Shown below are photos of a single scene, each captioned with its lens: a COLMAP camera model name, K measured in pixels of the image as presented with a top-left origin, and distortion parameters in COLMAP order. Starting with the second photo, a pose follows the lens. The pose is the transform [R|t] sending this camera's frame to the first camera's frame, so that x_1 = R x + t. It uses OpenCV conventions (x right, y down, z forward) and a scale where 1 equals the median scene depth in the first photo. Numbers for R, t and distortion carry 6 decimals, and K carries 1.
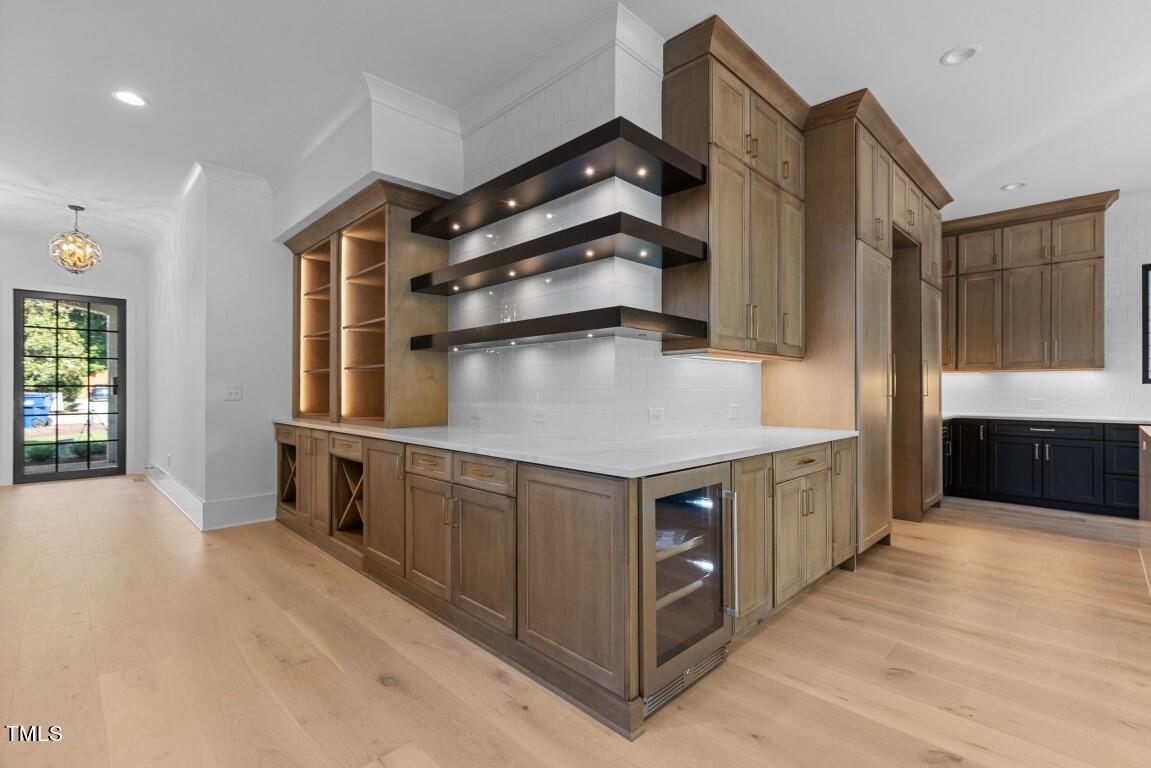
lens RADIAL K [[521.6, 0, 580.1], [0, 521.6, 385.3], [0, 0, 1]] dist [0.003515, -0.000687]
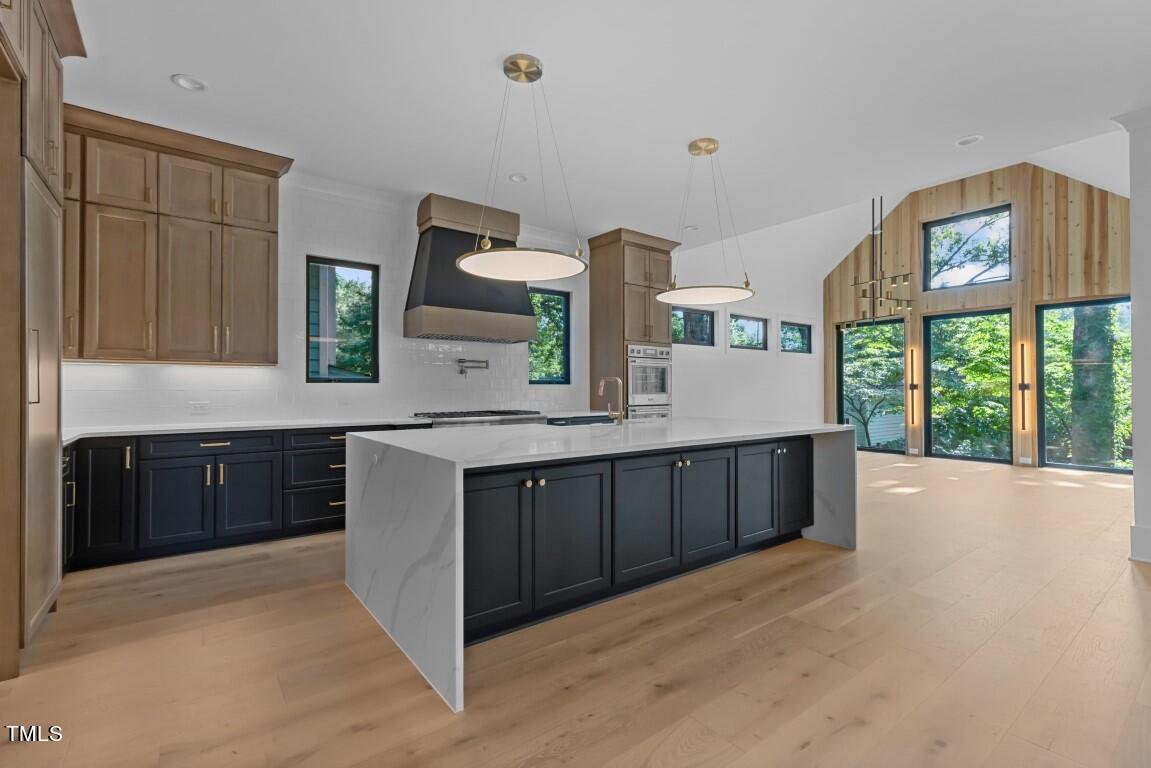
lens RADIAL K [[520.8, 0, 587.2], [0, 520.8, 386.6], [0, 0, 1]] dist [0.001892, -0.000227]
pose [[0.127598, 0.003513, 0.991820, 0.233106], [-0.005191, 0.999982, -0.002874, 0.003724], [-0.991812, -0.004782, 0.127614, 0.404388]]
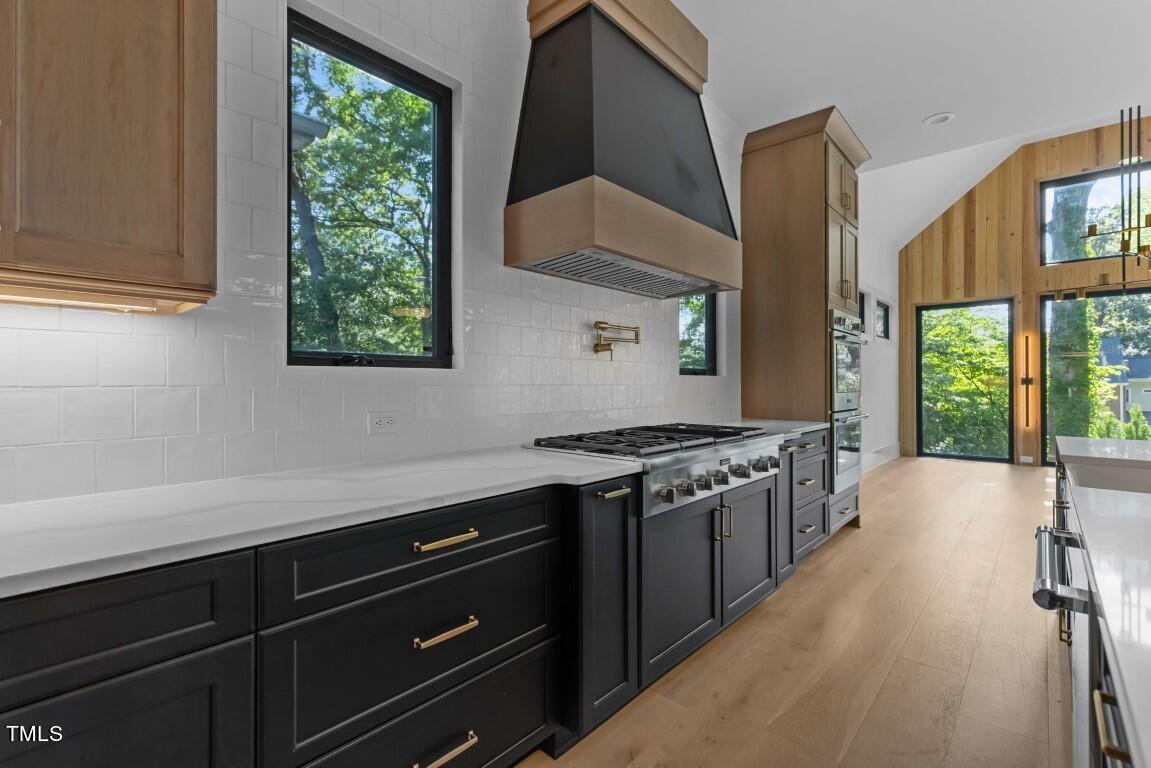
lens RADIAL K [[510.3, 0, 575.5], [0, 510.3, 384.0], [0, 0, 1]] dist [-0.002285, -0.000557]
pose [[-0.042921, -0.003875, 0.999071, 0.780542], [-0.008070, 0.999961, 0.003532, 0.006349], [-0.999046, -0.007911, -0.042951, 0.867497]]
